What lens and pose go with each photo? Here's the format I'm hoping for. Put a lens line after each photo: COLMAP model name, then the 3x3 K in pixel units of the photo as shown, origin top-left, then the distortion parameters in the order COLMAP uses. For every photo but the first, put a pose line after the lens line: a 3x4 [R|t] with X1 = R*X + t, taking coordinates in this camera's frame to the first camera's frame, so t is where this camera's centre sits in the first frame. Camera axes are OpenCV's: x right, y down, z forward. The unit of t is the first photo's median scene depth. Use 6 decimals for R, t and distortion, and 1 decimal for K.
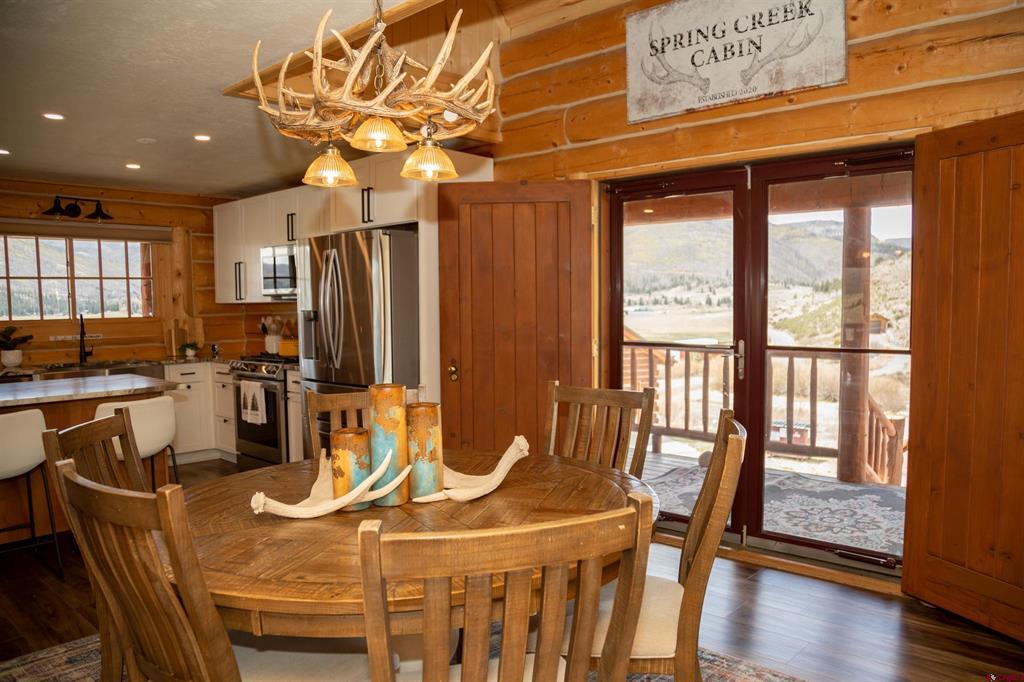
lens RADIAL K [[718.4, 0, 565.7], [0, 718.4, 352.6], [0, 0, 1]] dist [-0.120051, 0.048525]
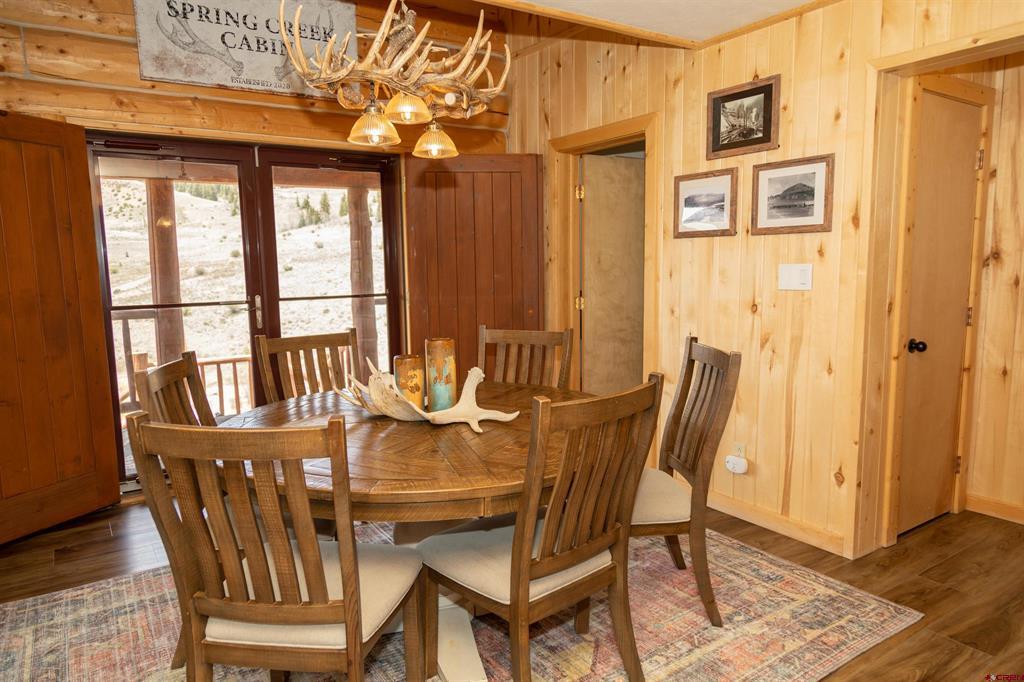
lens RADIAL K [[641.8, 0, 512.0], [0, 641.8, 341.0], [0, 0, 1]] dist [0.001425, 0.000984]
pose [[0.292645, -0.116611, 0.949084, -0.439957], [0.081816, 0.991950, 0.096650, -0.007238], [-0.952714, 0.049366, 0.299830, 0.189576]]
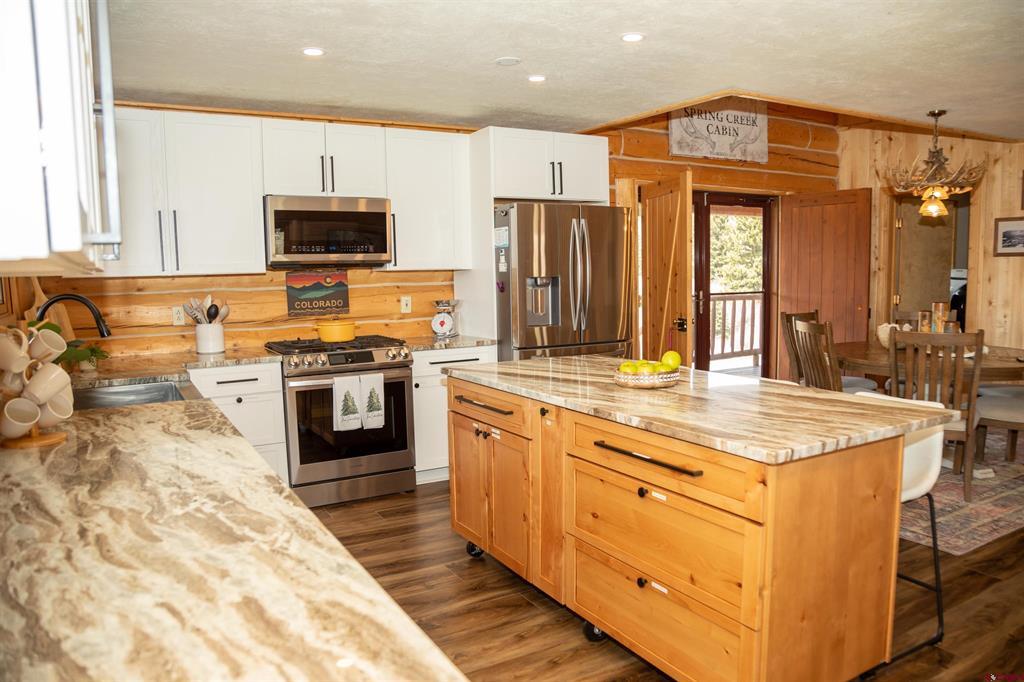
lens RADIAL K [[713.8, 0, 512.0], [0, 713.8, 341.0], [0, 0, 1]] dist [-0.140677, 0.069755]
pose [[0.360289, -0.090013, 0.928488, -1.040534], [0.079817, 0.994658, 0.065455, -0.031056], [-0.929420, 0.050527, 0.365549, 0.540648]]
